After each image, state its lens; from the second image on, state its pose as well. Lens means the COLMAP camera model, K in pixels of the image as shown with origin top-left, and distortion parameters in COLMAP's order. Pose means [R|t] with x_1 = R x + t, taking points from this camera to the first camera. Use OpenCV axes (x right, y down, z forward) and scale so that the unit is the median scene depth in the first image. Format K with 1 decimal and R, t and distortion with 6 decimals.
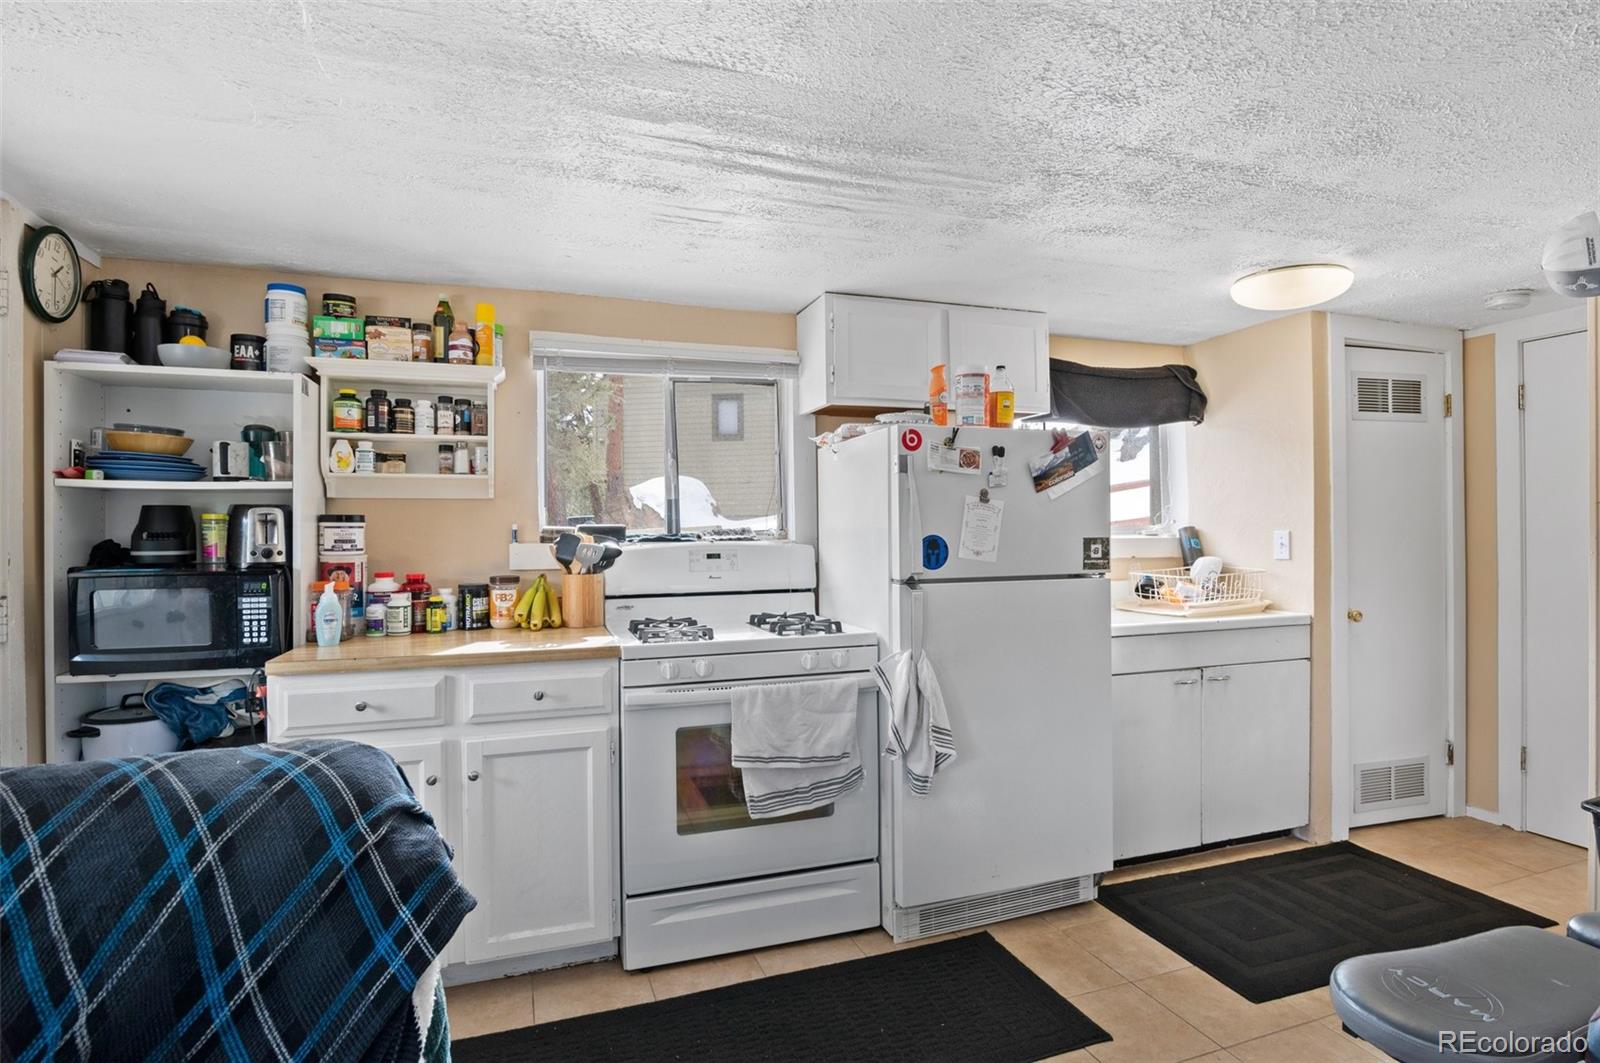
lens RADIAL K [[786.1, 0, 797.6], [0, 786.1, 540.0], [0, 0, 1]] dist [-0.026202, 0.000016]
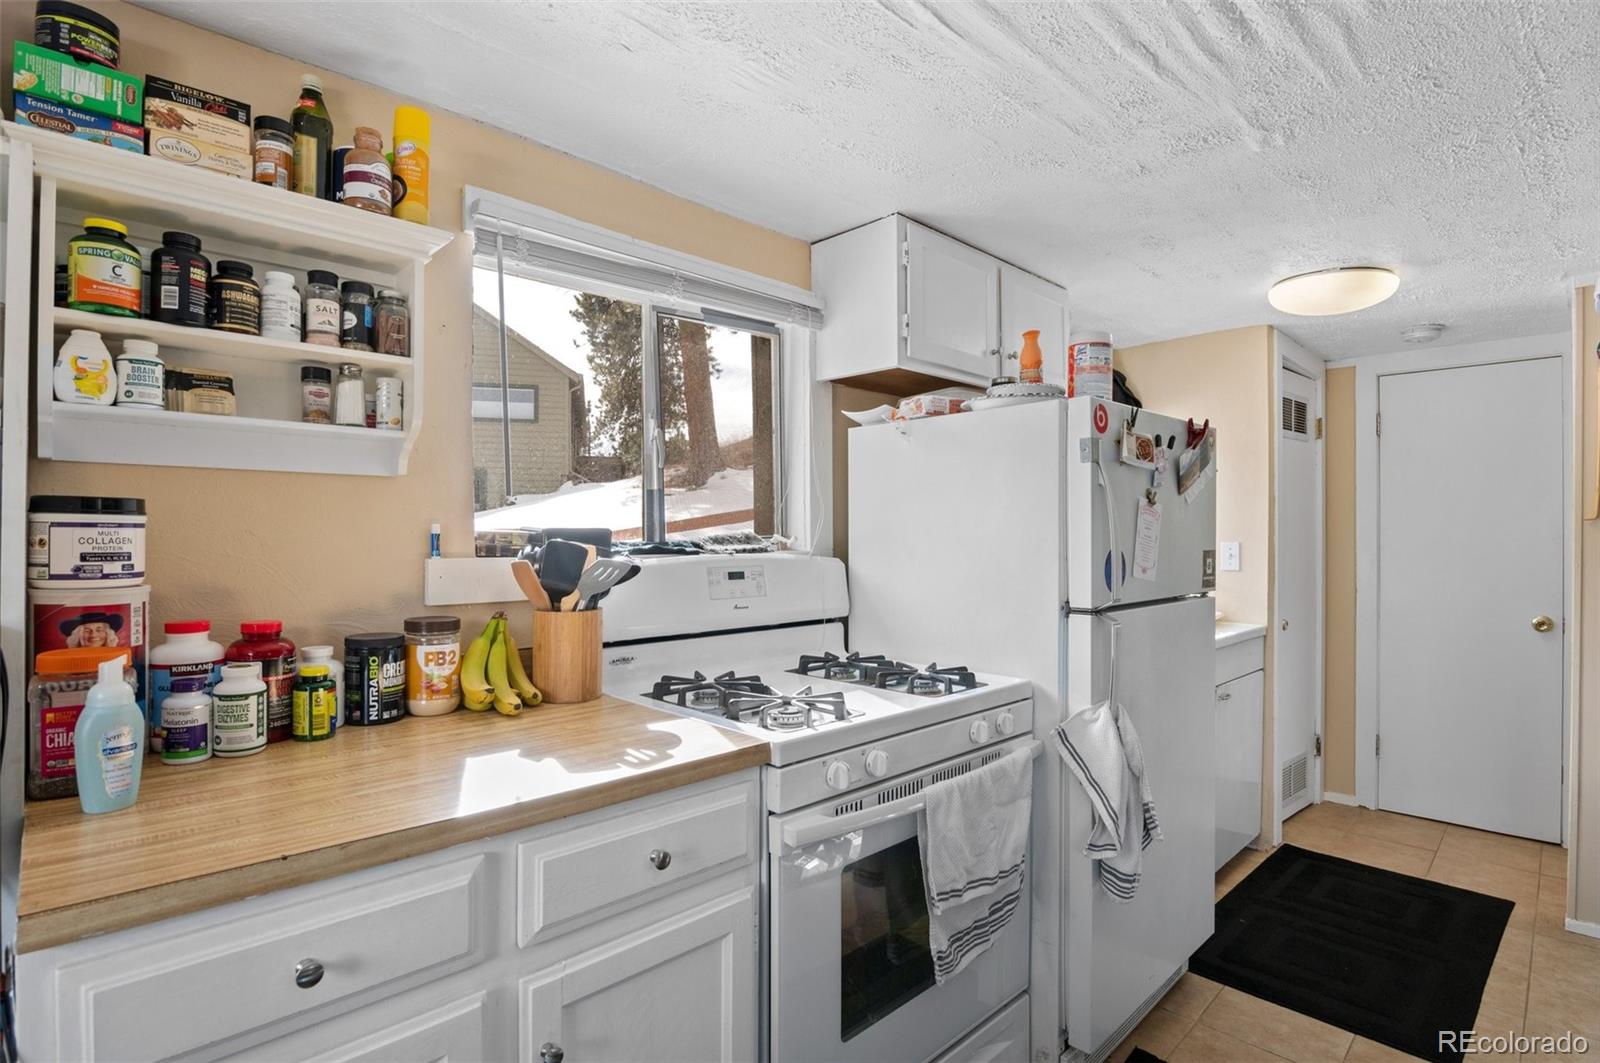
lens RADIAL K [[786.1, 0, 798.1], [0, 786.1, 545.8], [0, 0, 1]] dist [-0.026202, 0.000016]
pose [[0.908223, 0.003746, 0.418469, -0.388296], [-0.004136, 0.999991, 0.000025, -0.006007], [-0.418466, -0.001753, 0.908231, 0.416323]]
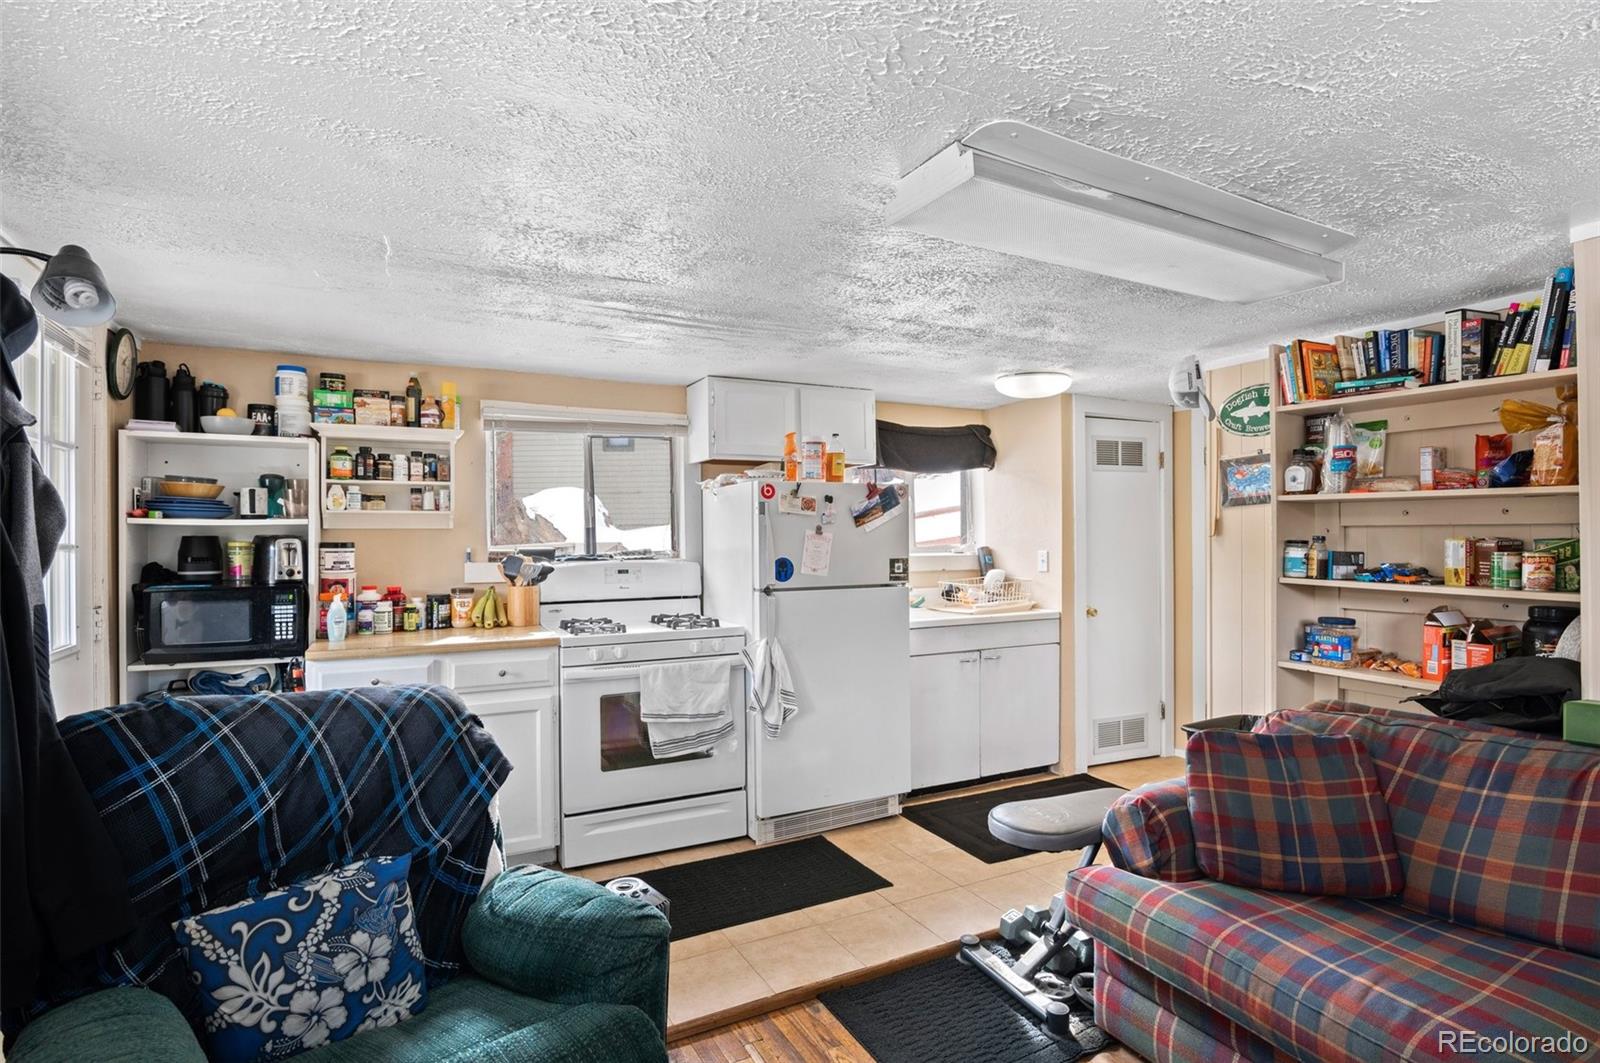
lens RADIAL K [[786.1, 0, 802.2], [0, 786.1, 546.7], [0, 0, 1]] dist [-0.026202, 0.000016]
pose [[0.989426, 0.000654, 0.145038, -0.000422], [-0.000856, 0.999999, 0.001335, -0.026583], [-0.145037, -0.001445, 0.989425, -0.399273]]
